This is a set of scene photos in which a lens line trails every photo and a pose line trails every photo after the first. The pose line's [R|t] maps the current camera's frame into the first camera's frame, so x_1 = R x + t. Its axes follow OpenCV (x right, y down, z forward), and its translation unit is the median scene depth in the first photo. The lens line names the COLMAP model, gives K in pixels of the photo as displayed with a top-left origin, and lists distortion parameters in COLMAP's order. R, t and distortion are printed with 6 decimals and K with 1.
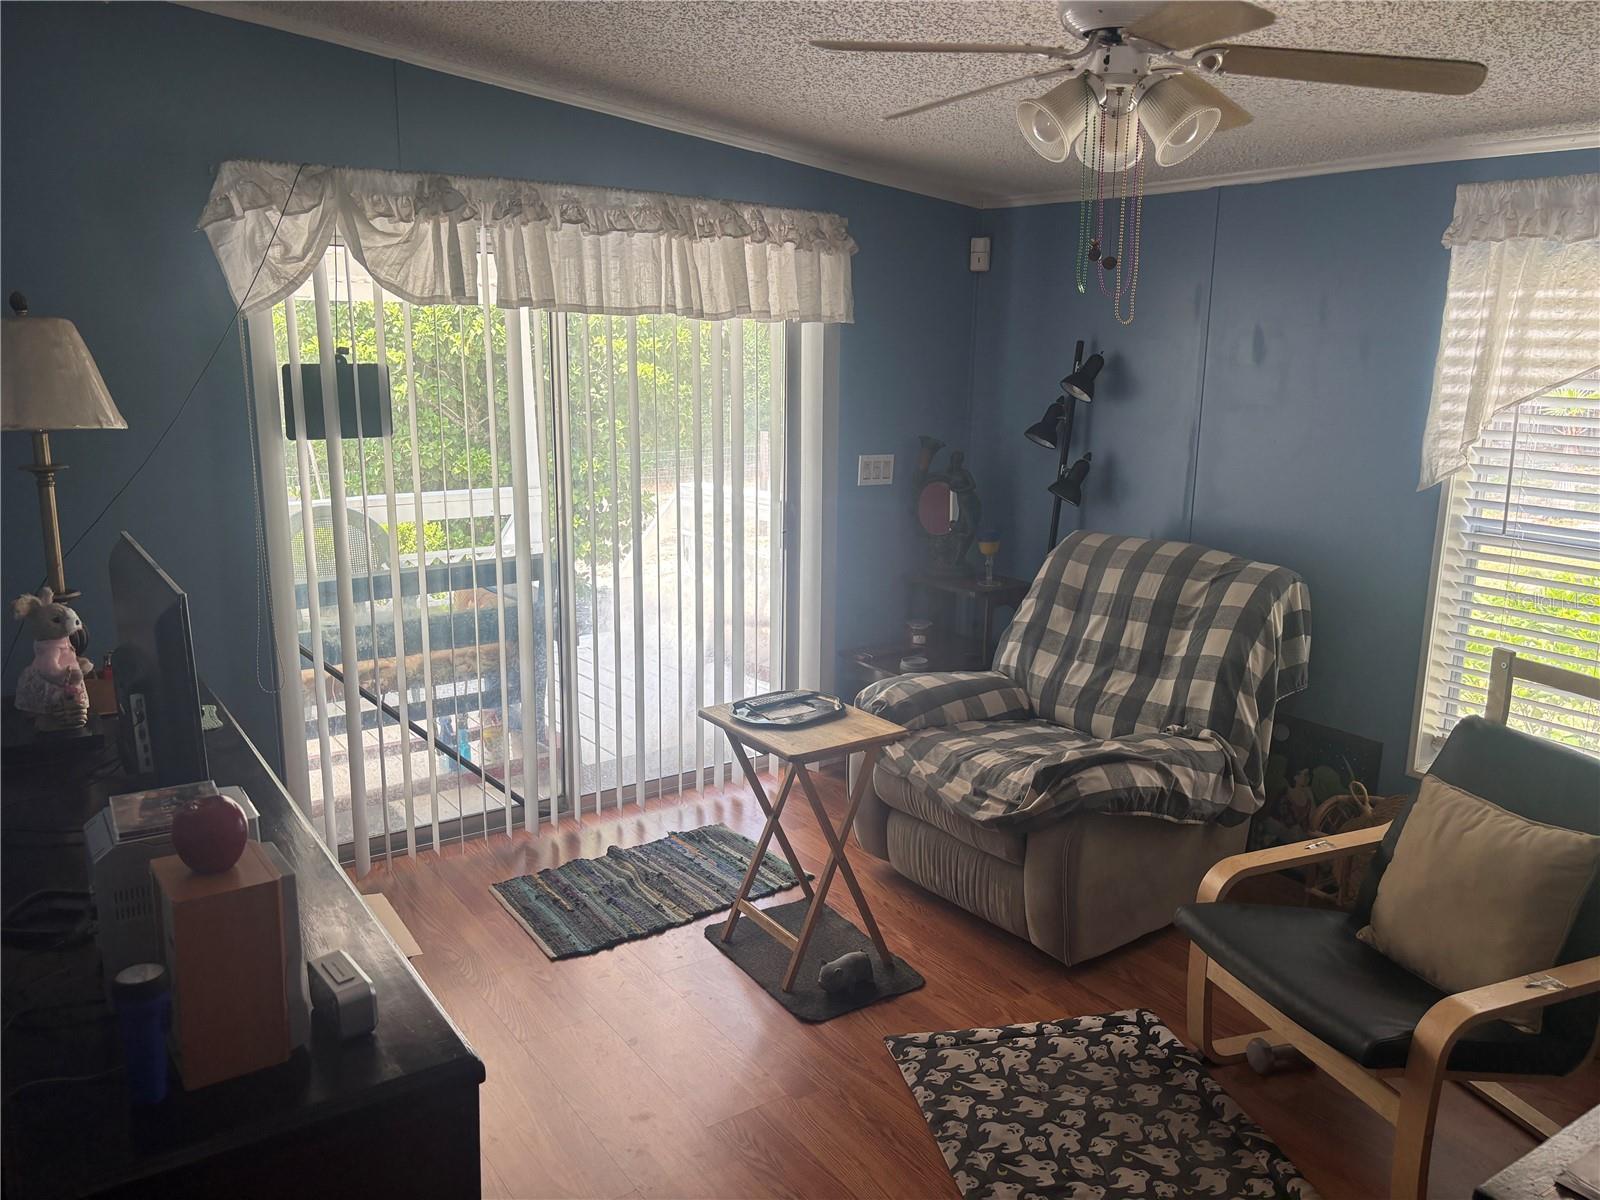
lens RADIAL K [[1212.9, 0, 797.5], [0, 1212.9, 599.6], [0, 0, 1]] dist [0.021966, -0.034435]
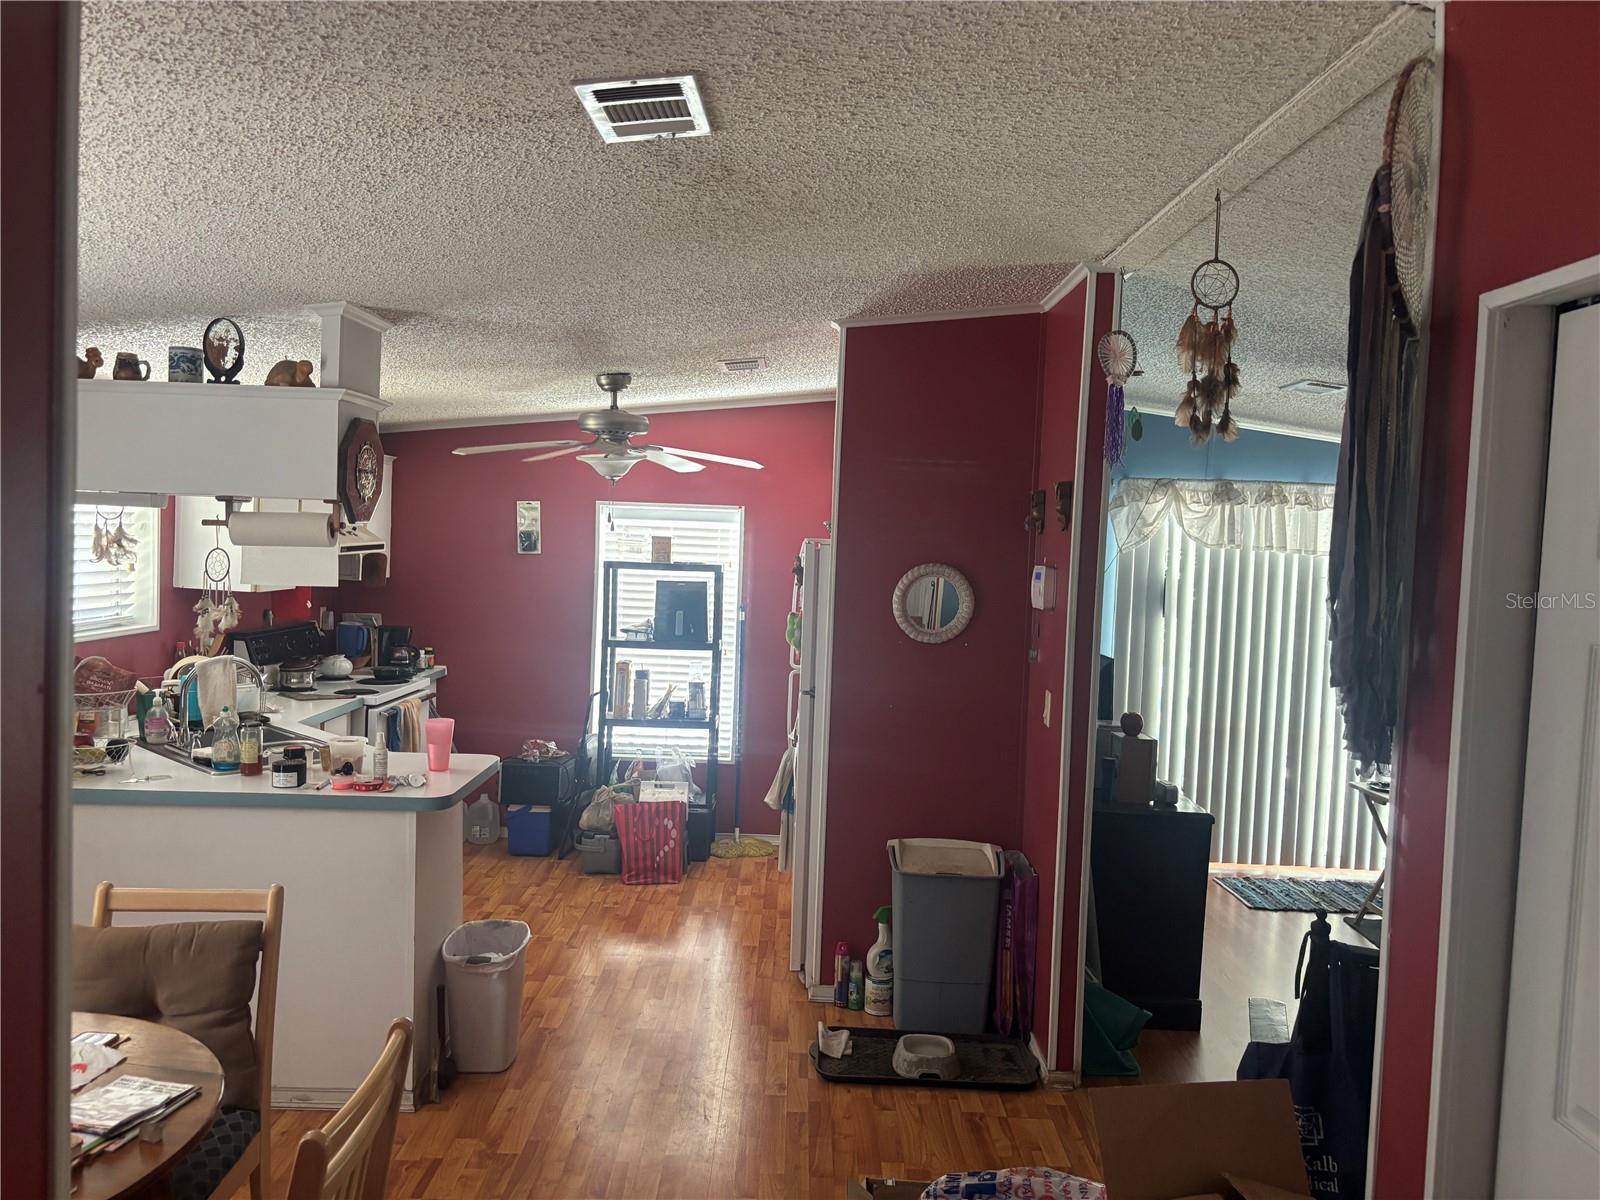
lens RADIAL K [[1212.9, 0, 799.7], [0, 1212.9, 599.8], [0, 0, 1]] dist [0.021966, -0.034435]
pose [[0.817007, 0.045455, -0.574833, 0.250462], [-0.150194, 0.979253, -0.136035, 0.182936], [0.556723, 0.197478, 0.806884, -0.836412]]
